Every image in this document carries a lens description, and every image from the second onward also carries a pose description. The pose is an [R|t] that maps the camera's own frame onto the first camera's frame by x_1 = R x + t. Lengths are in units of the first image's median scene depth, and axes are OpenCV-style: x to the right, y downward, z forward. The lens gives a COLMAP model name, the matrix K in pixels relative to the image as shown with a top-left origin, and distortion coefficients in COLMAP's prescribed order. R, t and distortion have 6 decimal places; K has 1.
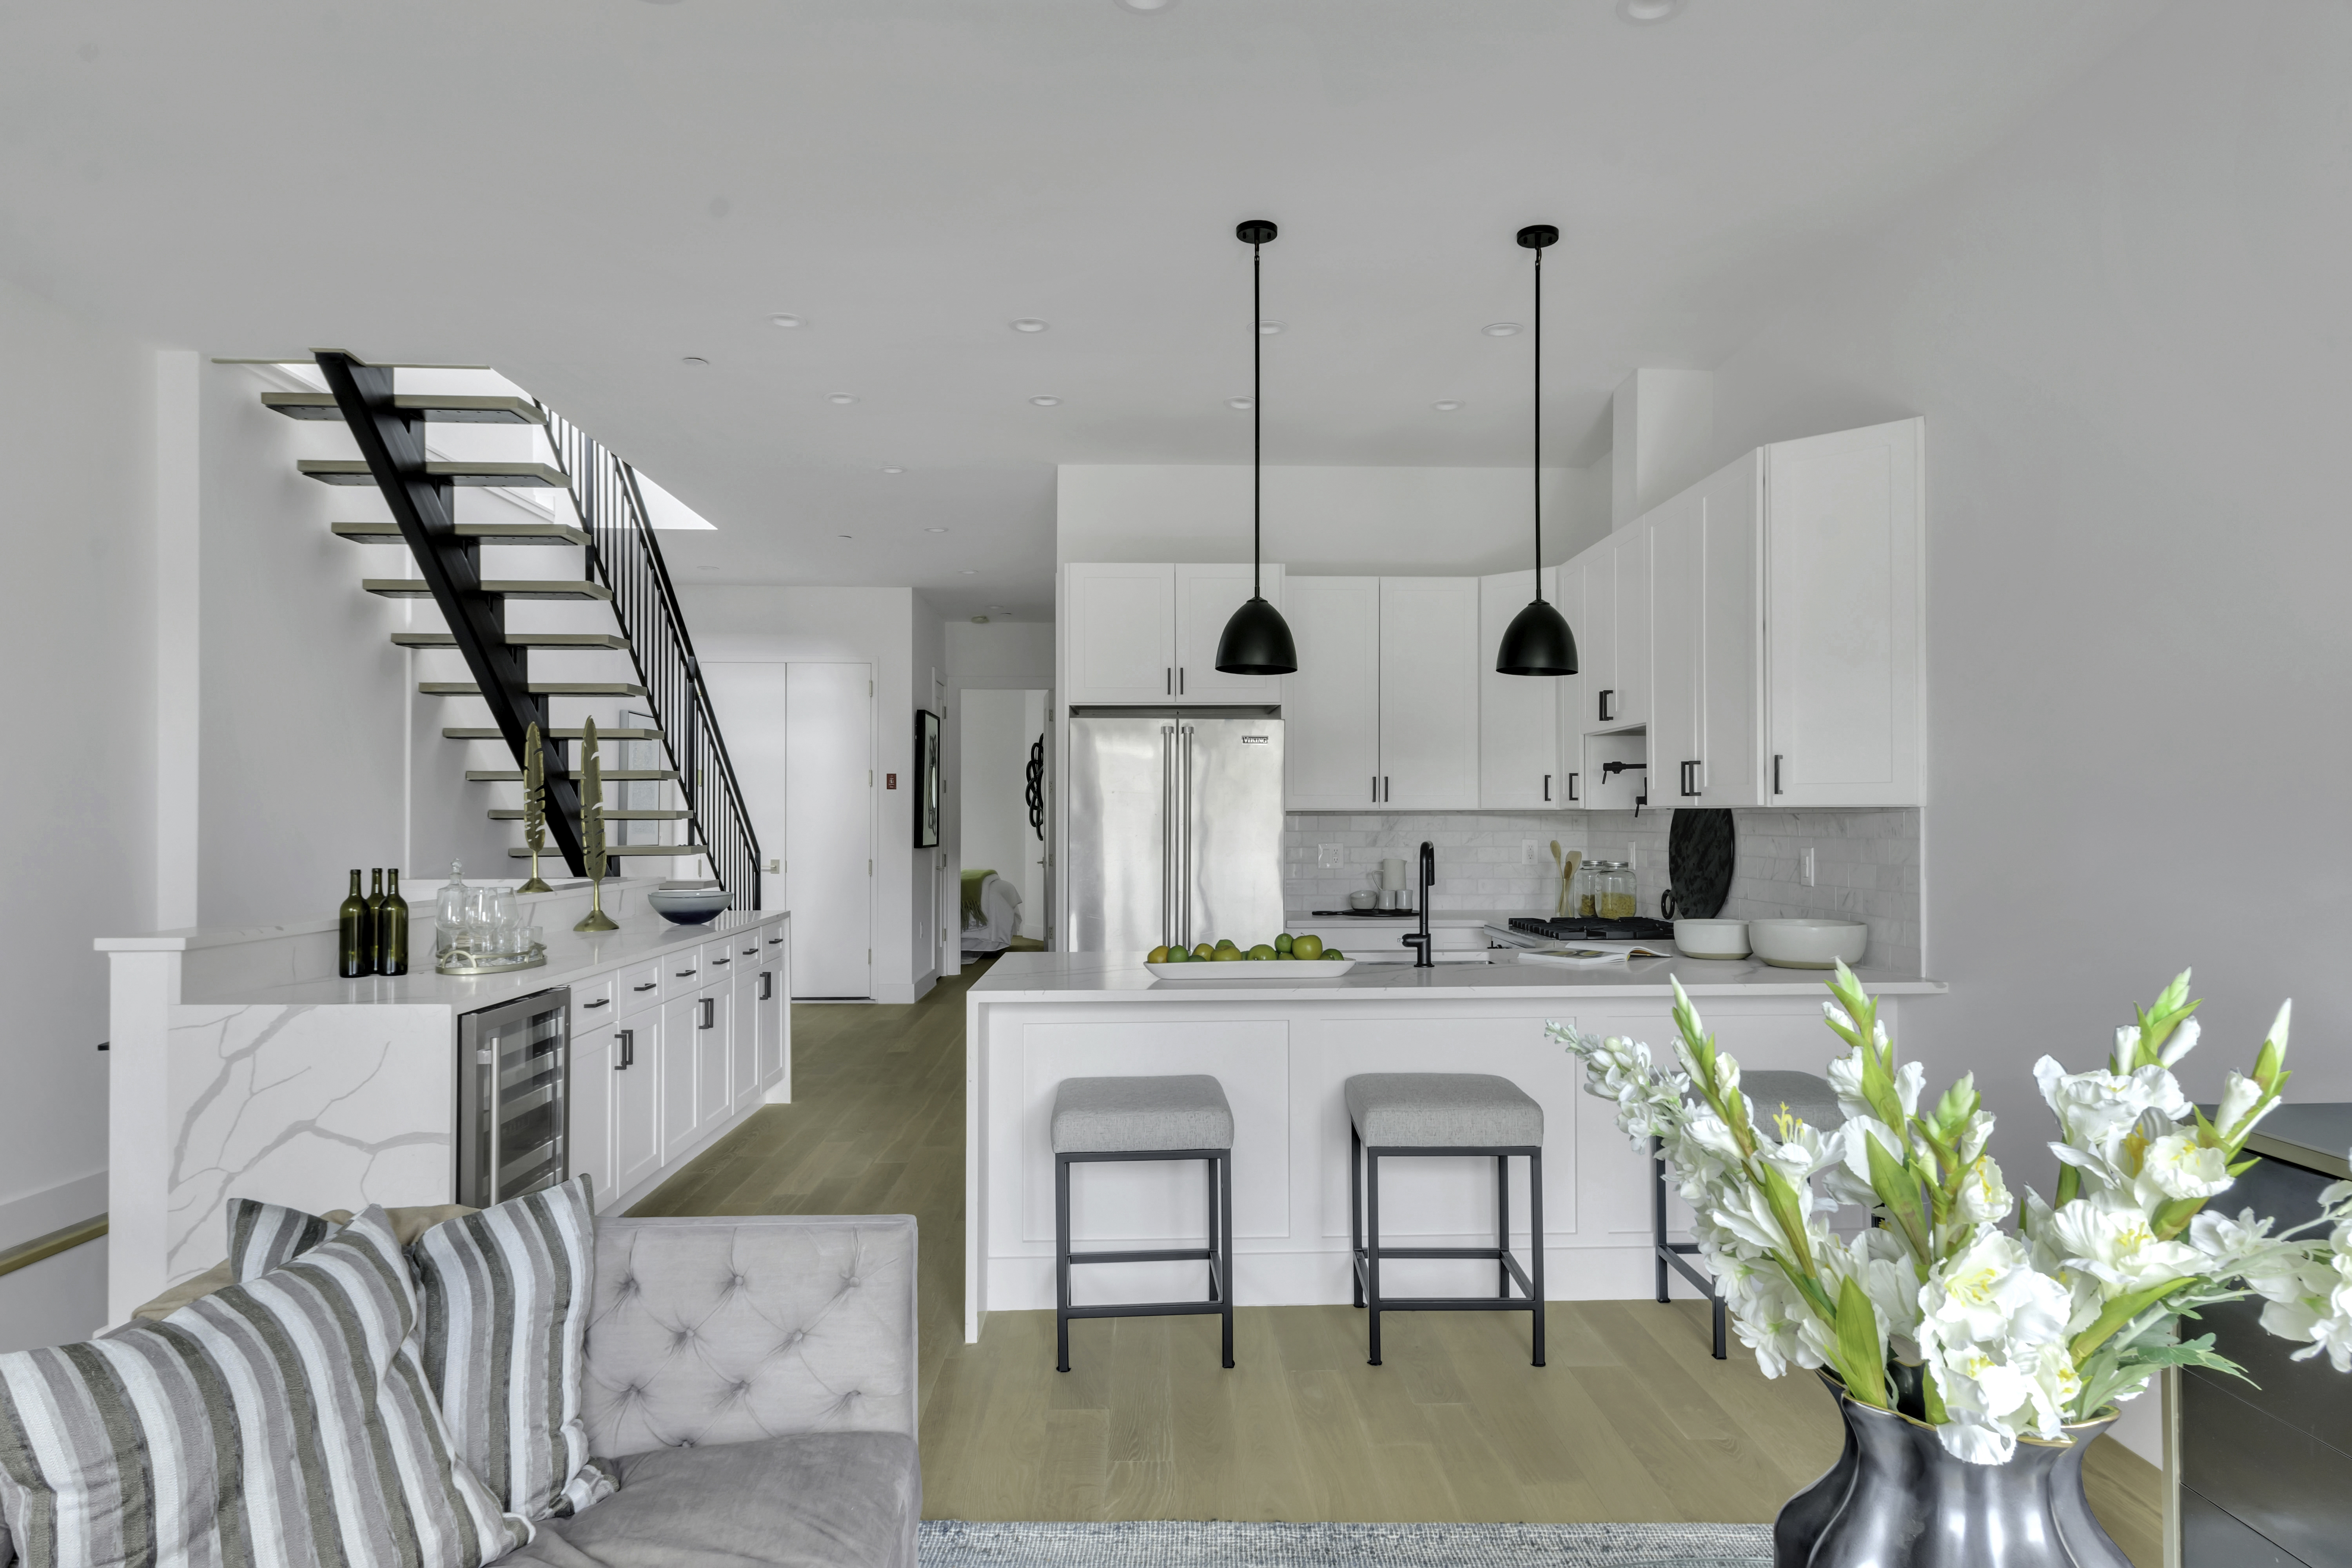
lens RADIAL K [[1452.5, 0, 1173.6], [0, 1452.5, 791.0], [0, 0, 1]] dist [0.007126, -0.001546]
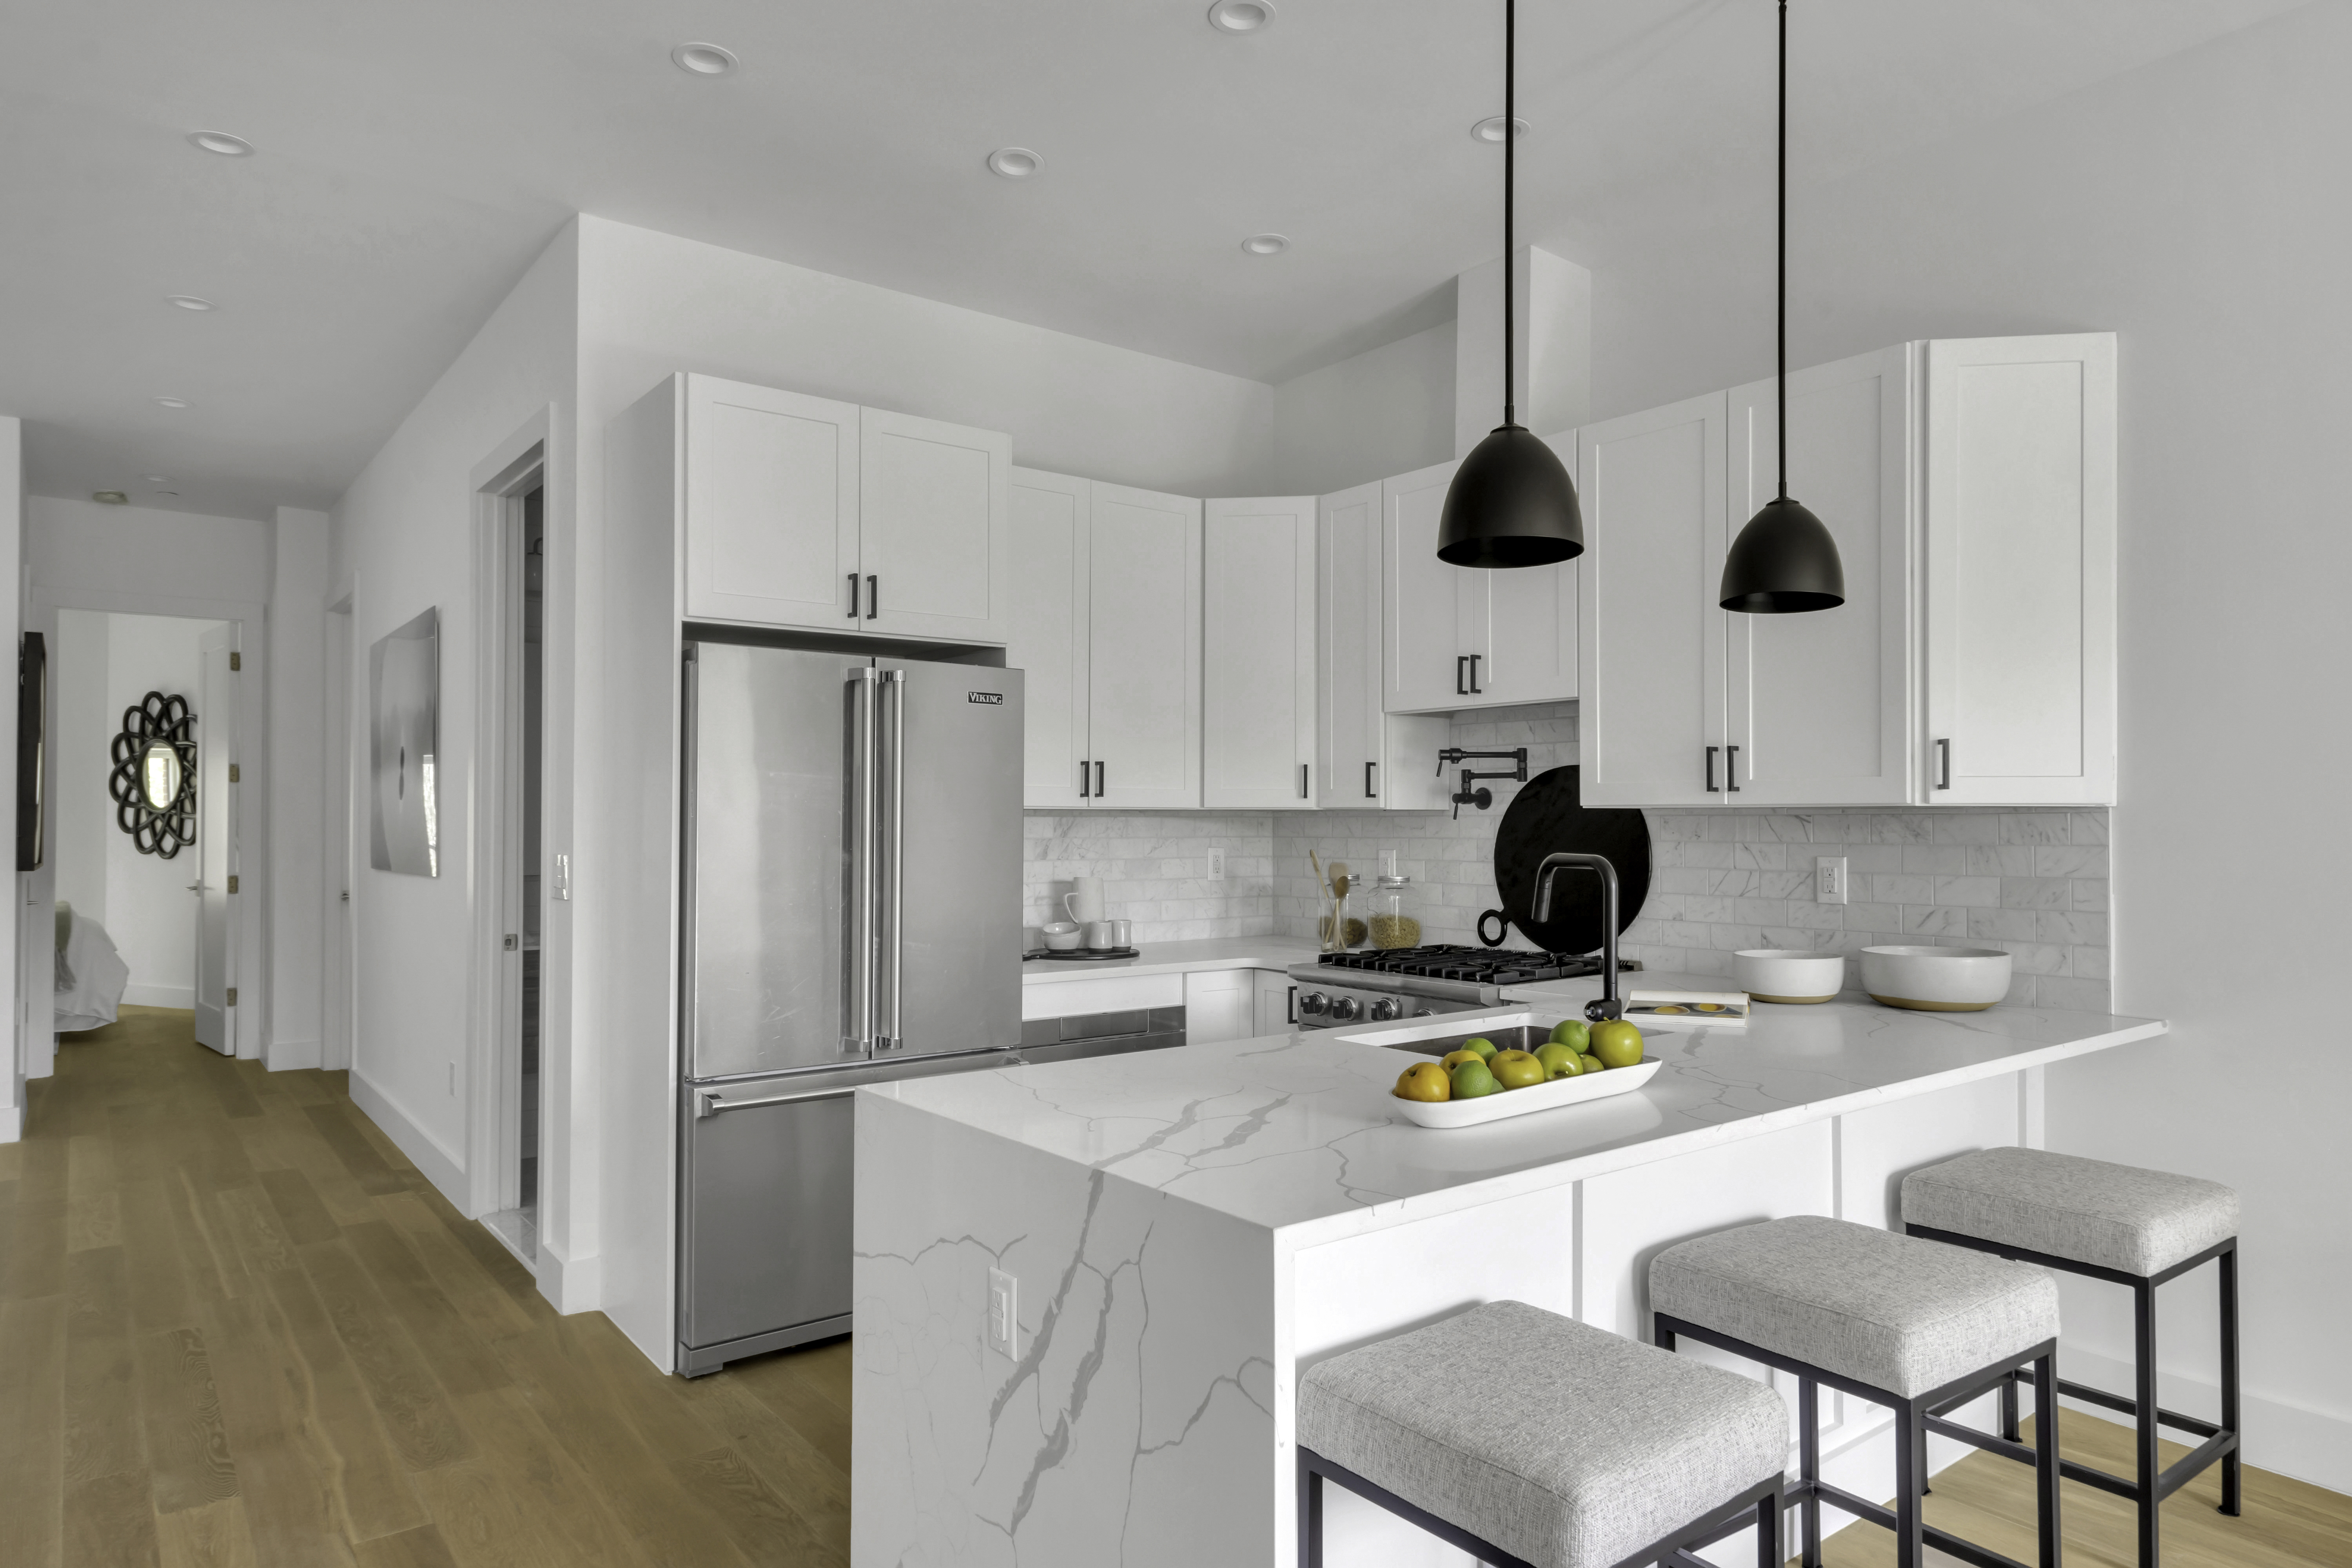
lens RADIAL K [[1452.5, 0, 1194.3], [0, 1452.5, 803.7], [0, 0, 1]] dist [0.007126, -0.001546]
pose [[0.799503, 0.009882, 0.600581, -0.289171], [-0.013293, 0.999911, 0.001244, 0.011000], [-0.600515, -0.008978, 0.799563, 0.479810]]
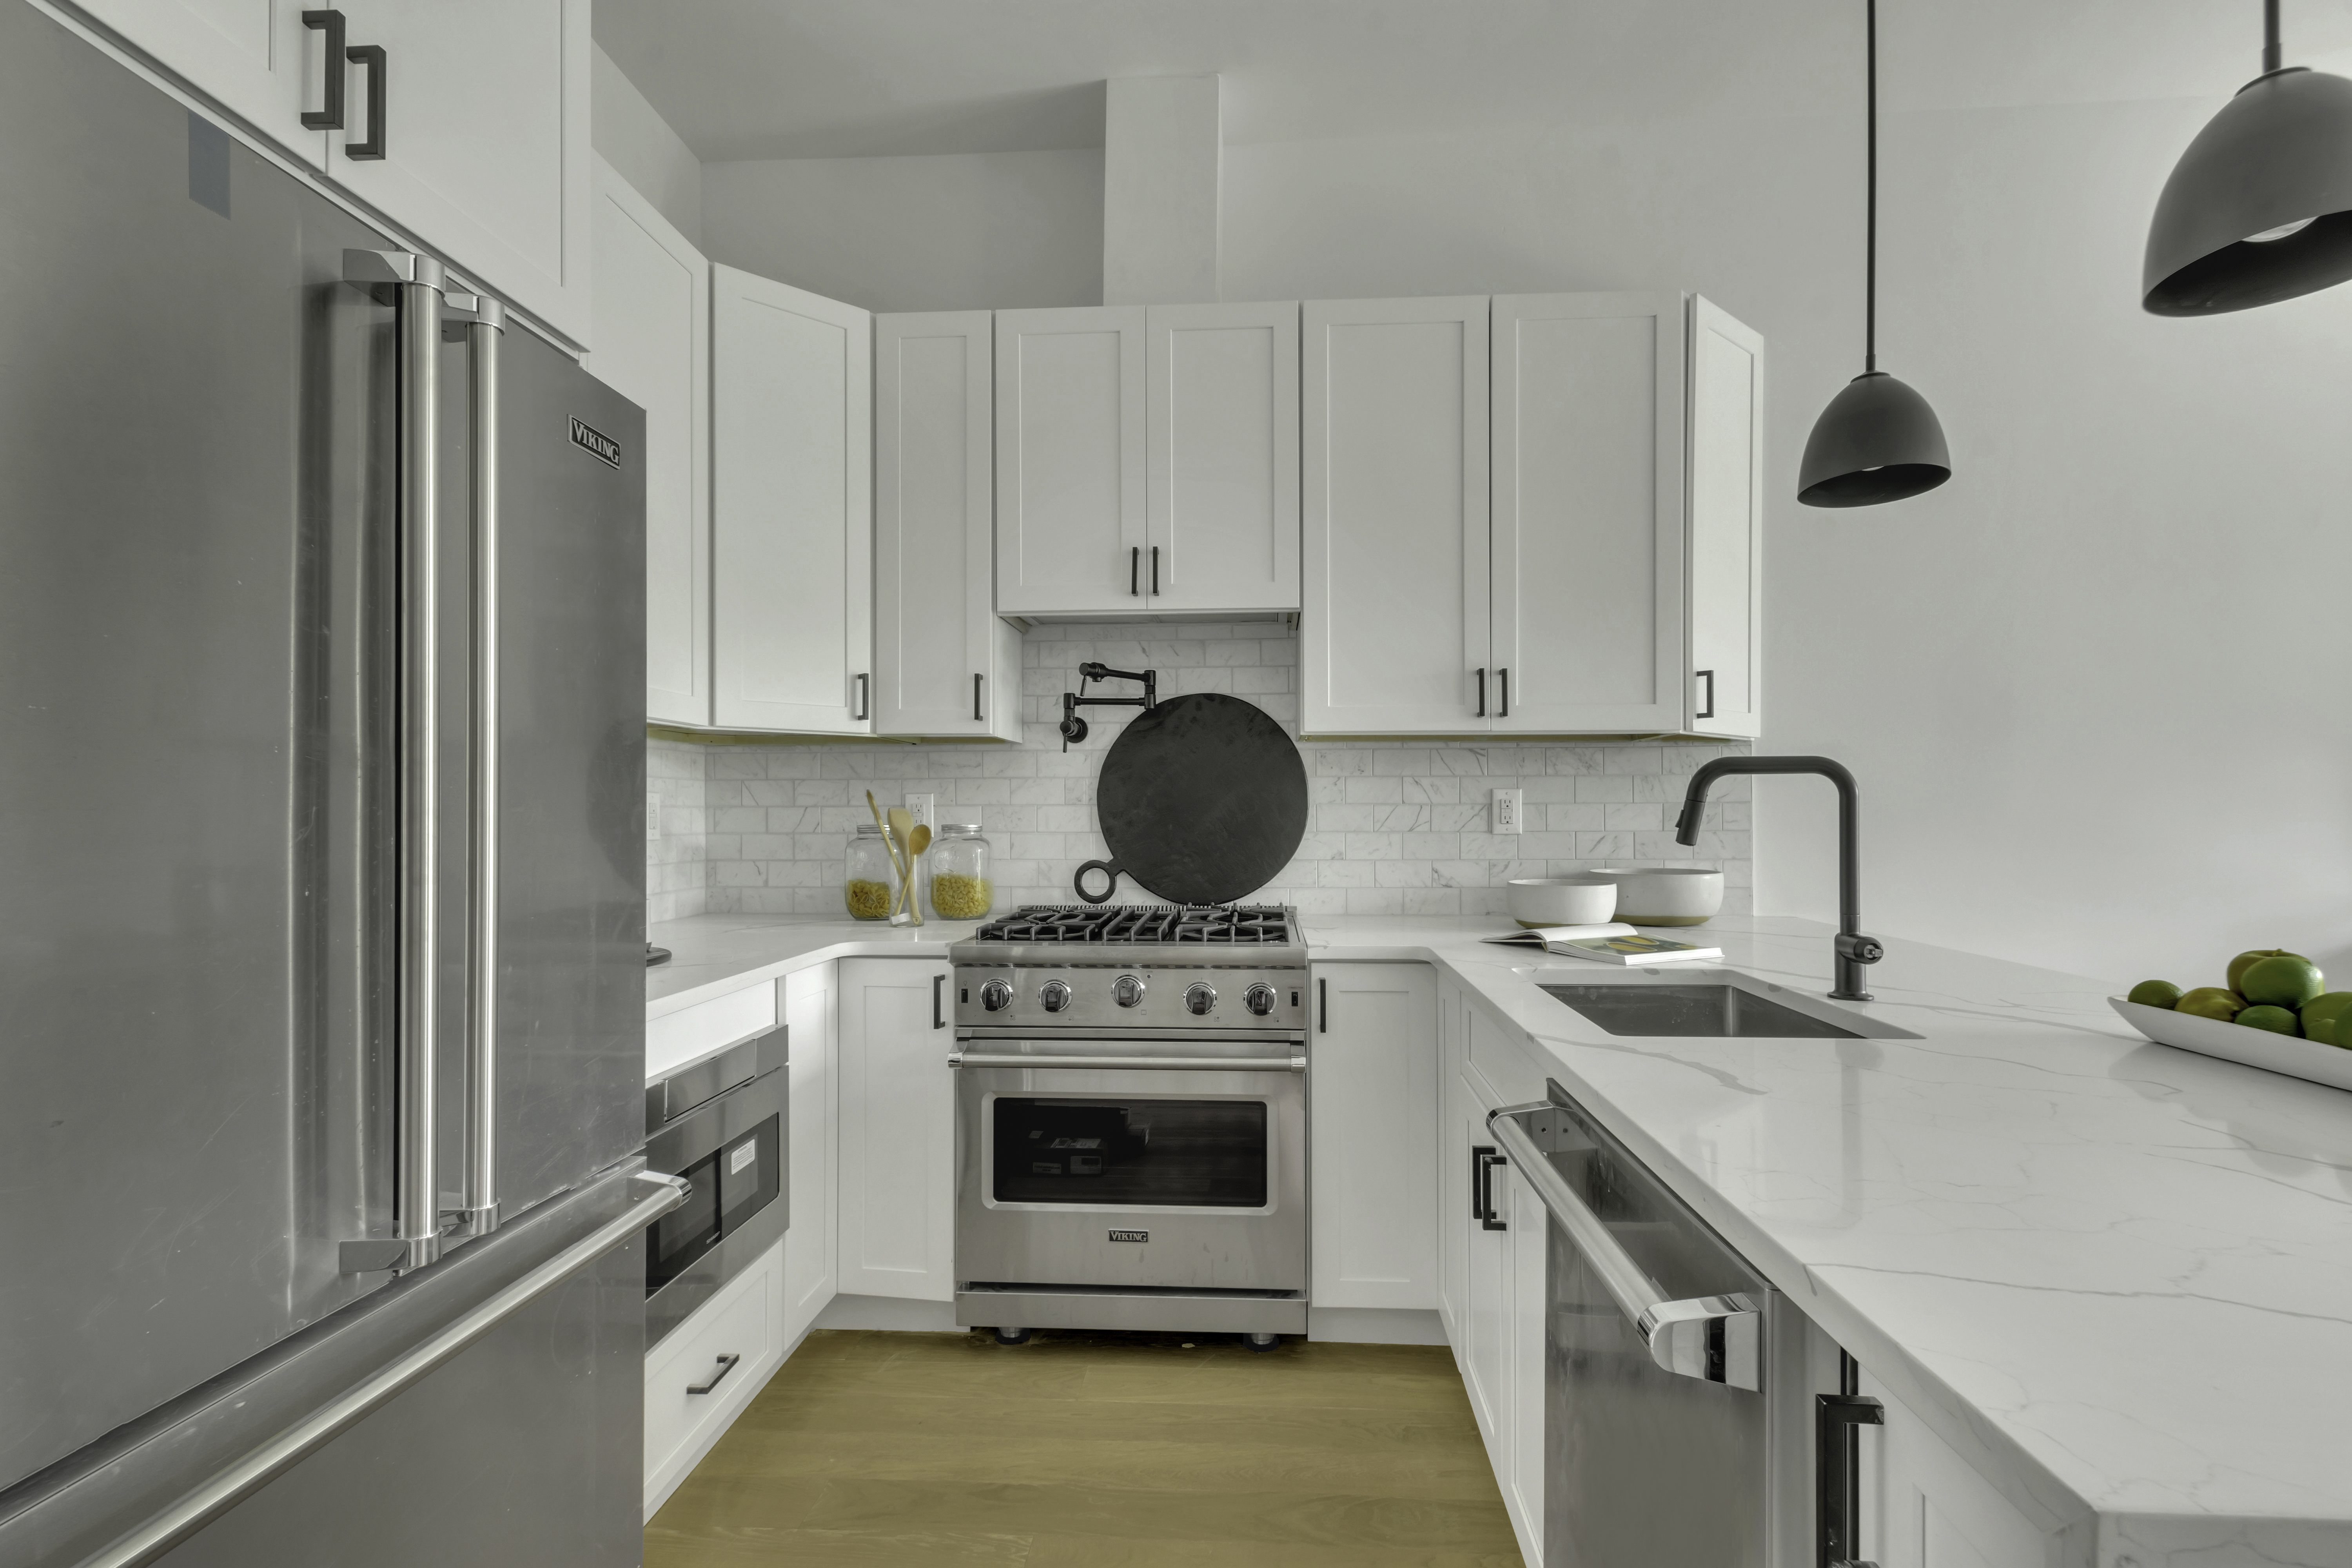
lens RADIAL K [[1137.1, 0, 1190.3], [0, 1137.1, 806.9], [0, 0, 1]] dist [0.019349, -0.000292]
pose [[0.067030, 0.005926, 0.997733, -0.200314], [-0.015464, 0.999868, -0.004900, 0.046902], [-0.997631, -0.015101, 0.067113, 0.965665]]
